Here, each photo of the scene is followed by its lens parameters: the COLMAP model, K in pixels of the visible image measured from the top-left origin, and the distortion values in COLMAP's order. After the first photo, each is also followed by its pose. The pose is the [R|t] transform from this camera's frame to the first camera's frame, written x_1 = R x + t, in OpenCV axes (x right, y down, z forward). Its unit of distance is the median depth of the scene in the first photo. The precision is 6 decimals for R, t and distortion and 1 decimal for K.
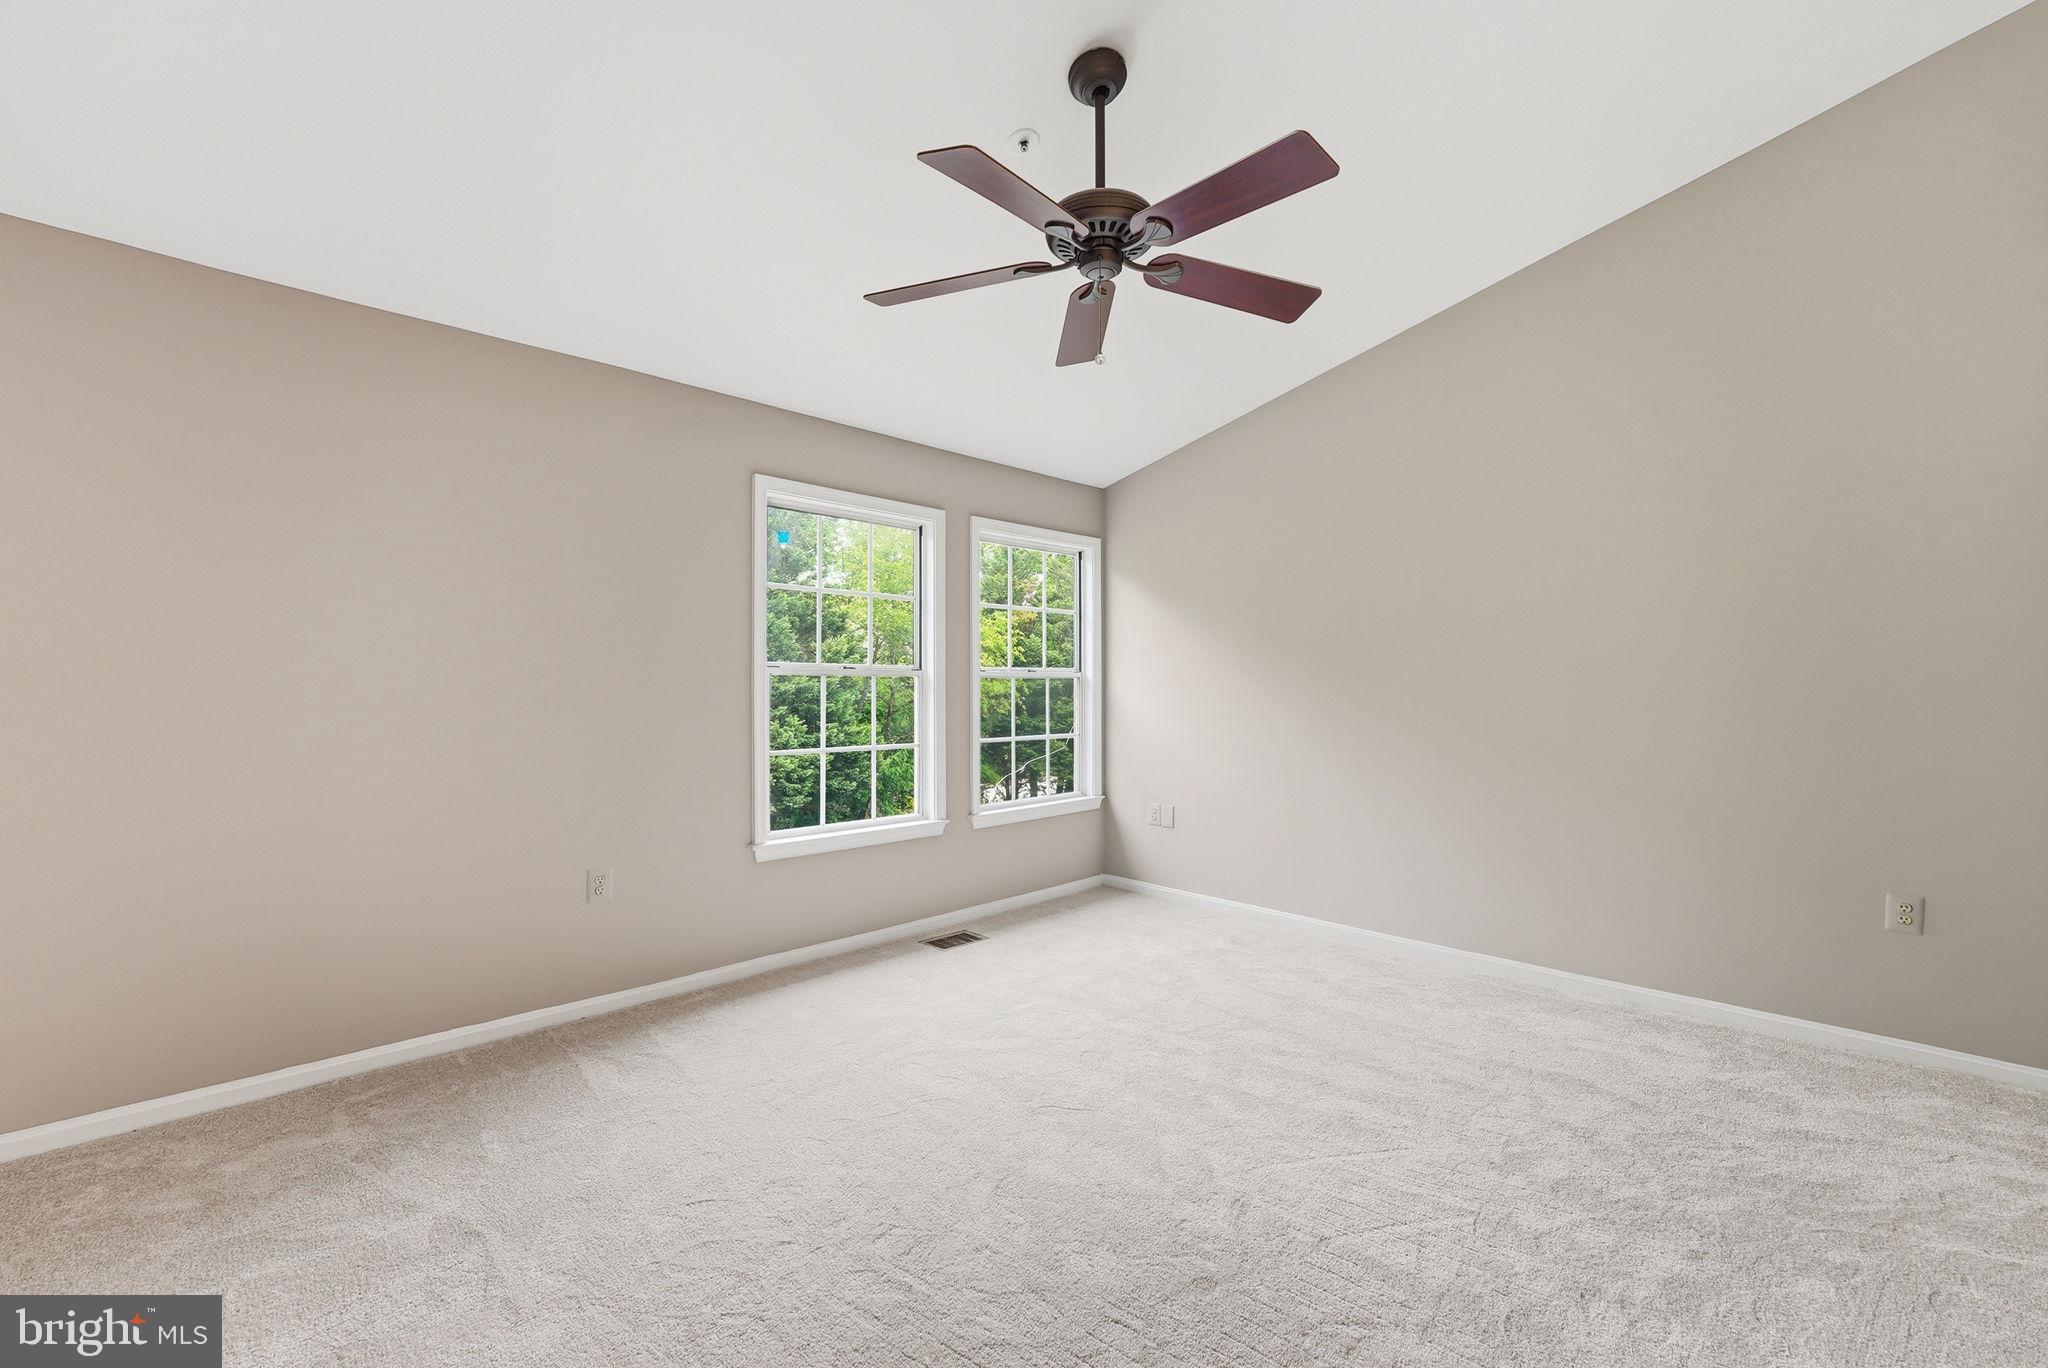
lens RADIAL K [[824.6, 0, 1025.0], [0, 824.6, 672.8], [0, 0, 1]] dist [-0.001958, -0.000487]
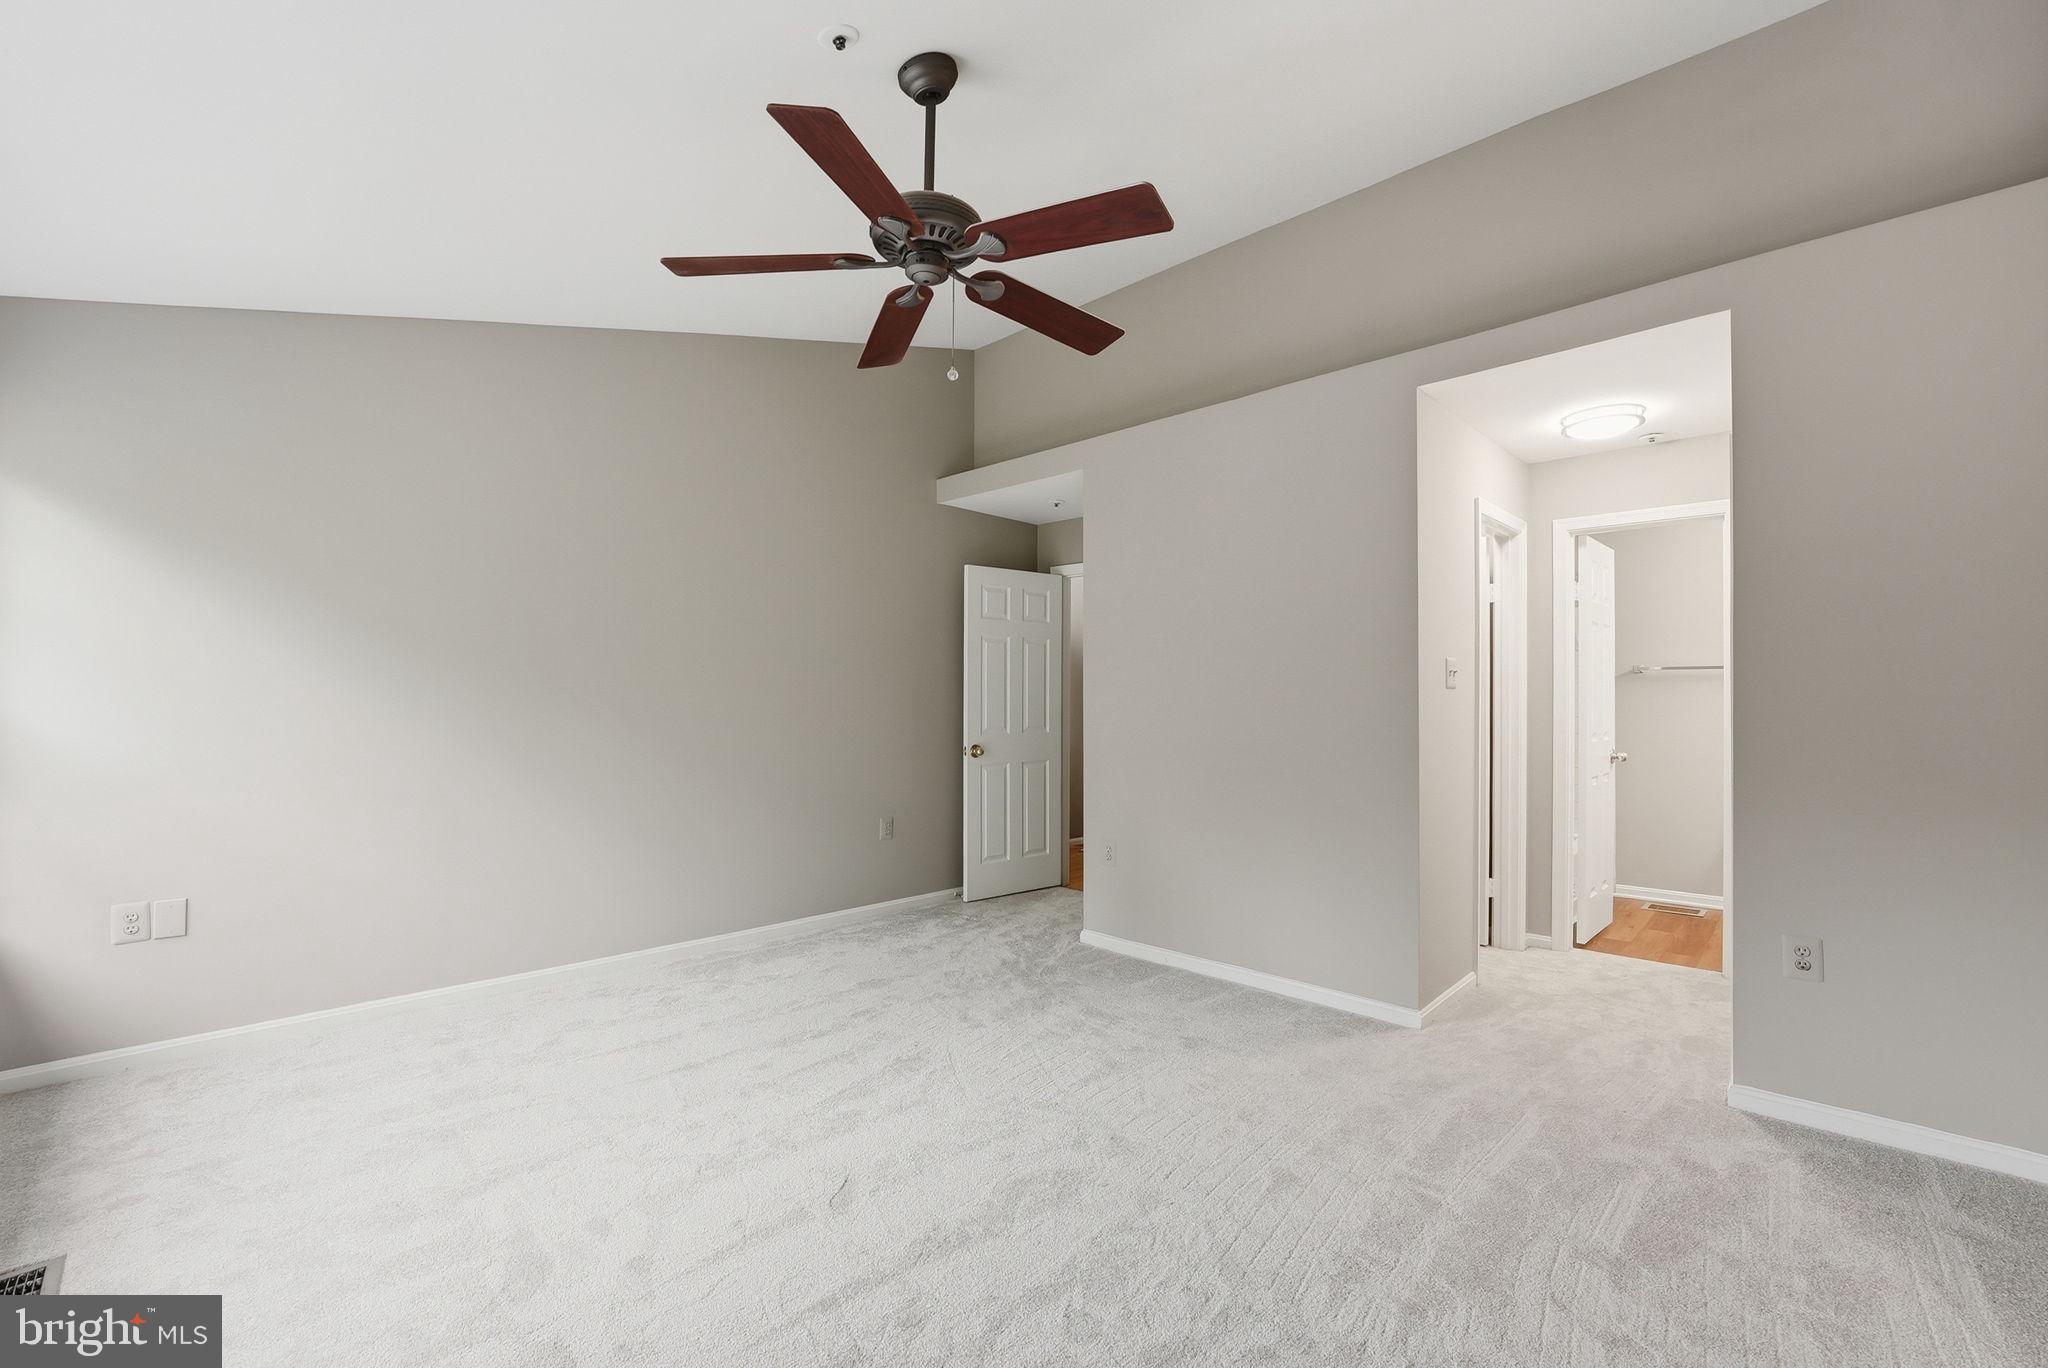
lens RADIAL K [[847.7, 0, 1019.1], [0, 847.7, 681.8], [0, 0, 1]] dist [-0.027379, 0.003479]
pose [[0.021803, 0.013494, 0.999671, -0.743537], [-0.020755, 0.999700, -0.013042, 0.001804], [-0.999547, -0.020464, 0.022076, 0.715795]]
